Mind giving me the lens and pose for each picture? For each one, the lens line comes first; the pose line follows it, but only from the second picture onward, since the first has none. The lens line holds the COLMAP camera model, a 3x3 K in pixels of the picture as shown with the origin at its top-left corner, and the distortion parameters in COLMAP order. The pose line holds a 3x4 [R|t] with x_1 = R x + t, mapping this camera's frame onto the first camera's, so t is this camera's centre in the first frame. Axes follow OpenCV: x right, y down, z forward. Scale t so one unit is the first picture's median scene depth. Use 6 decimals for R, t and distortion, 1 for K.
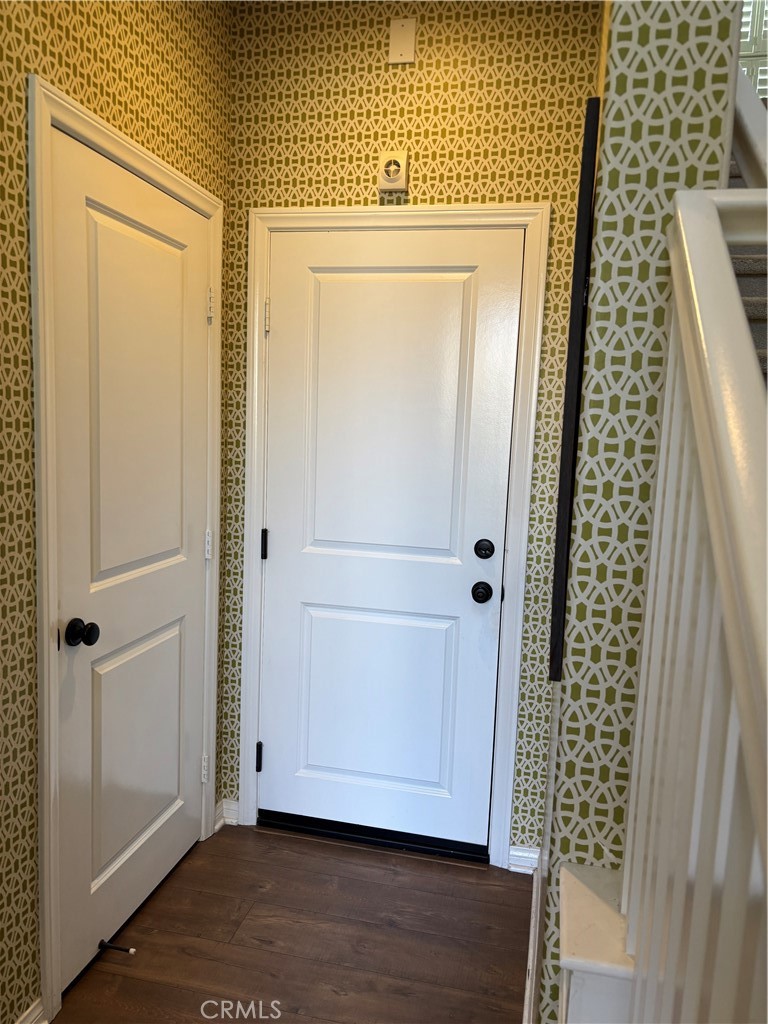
lens RADIAL K [[753.3, 0, 384.0], [0, 753.3, 512.0], [0, 0, 1]] dist [0.078513, -0.079768]
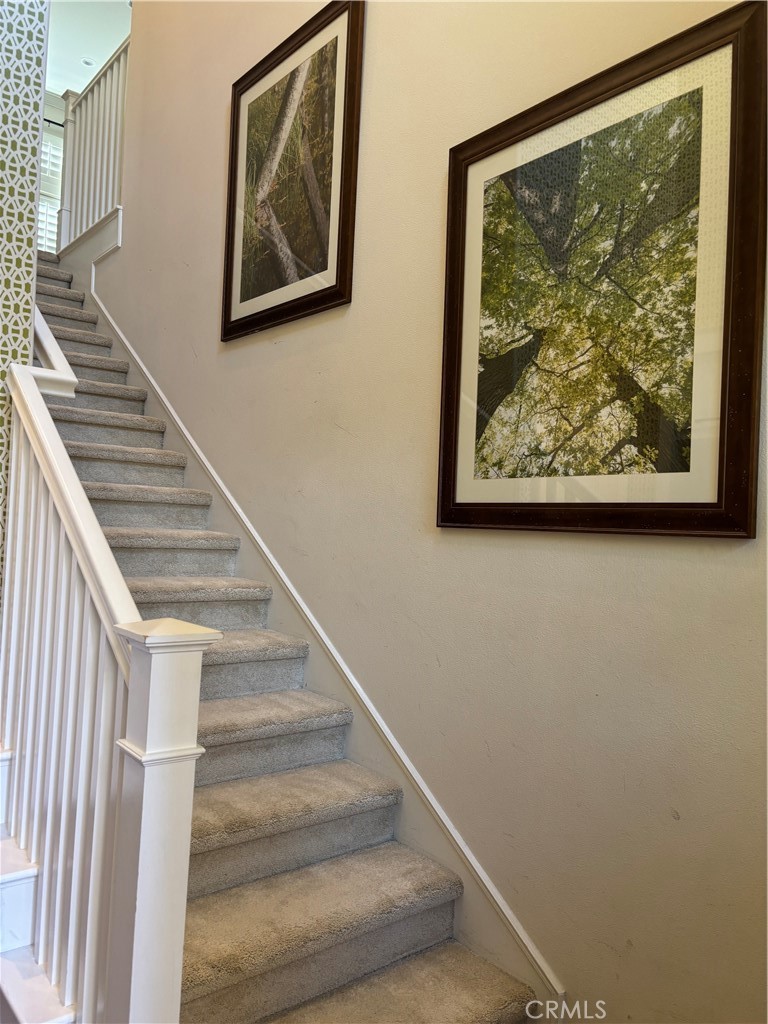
lens RADIAL K [[776.8, 0, 367.3], [0, 776.8, 511.2], [0, 0, 1]] dist [0.056494, -0.084080]
pose [[0.608424, 0.003348, 0.793605, -0.326625], [0.075842, 0.995169, -0.062343, 0.083616], [-0.789980, 0.098120, 0.605231, -0.457337]]
